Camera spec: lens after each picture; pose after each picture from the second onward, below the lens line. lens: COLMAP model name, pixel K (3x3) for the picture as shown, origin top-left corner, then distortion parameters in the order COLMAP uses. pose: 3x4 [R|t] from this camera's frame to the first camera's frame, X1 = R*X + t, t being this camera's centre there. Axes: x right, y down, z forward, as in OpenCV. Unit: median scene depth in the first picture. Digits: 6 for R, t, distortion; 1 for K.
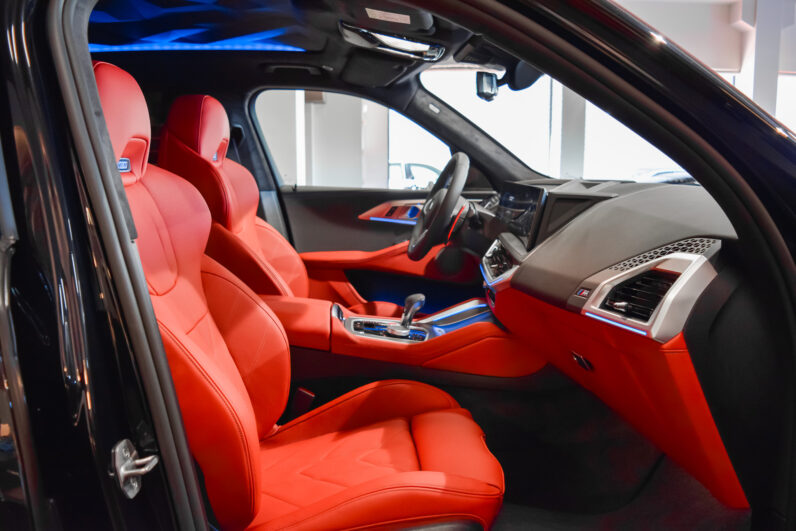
lens RADIAL K [[620.1, 0, 398.0], [0, 620.1, 265.5], [0, 0, 1]] dist [-0.087295, 0.003245]
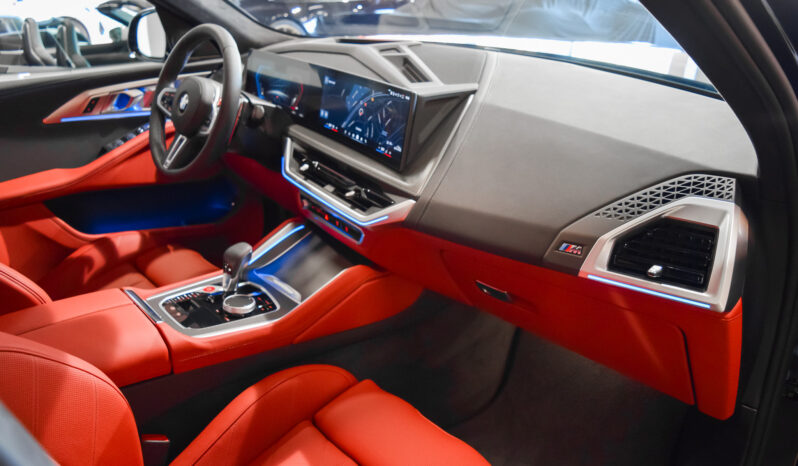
lens RADIAL K [[618.2, 0, 399.0], [0, 618.2, 233.0], [0, 0, 1]] dist [-0.092261, 0.003748]
pose [[0.788011, -0.273154, 0.551748, -0.199614], [0.117254, 0.946370, 0.301057, -0.150224], [-0.604393, -0.172541, 0.777778, 0.292863]]
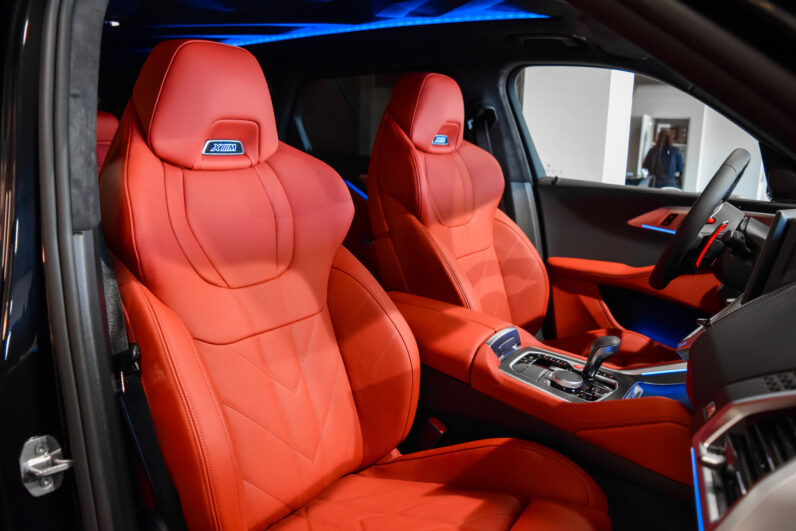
lens RADIAL K [[620.1, 0, 398.0], [0, 620.1, 265.5], [0, 0, 1]] dist [-0.087295, 0.003245]
pose [[0.802366, 0.142161, -0.579654, 0.220110], [-0.126849, 0.989648, 0.067127, -0.050024], [0.583196, 0.019668, 0.812093, 0.231570]]
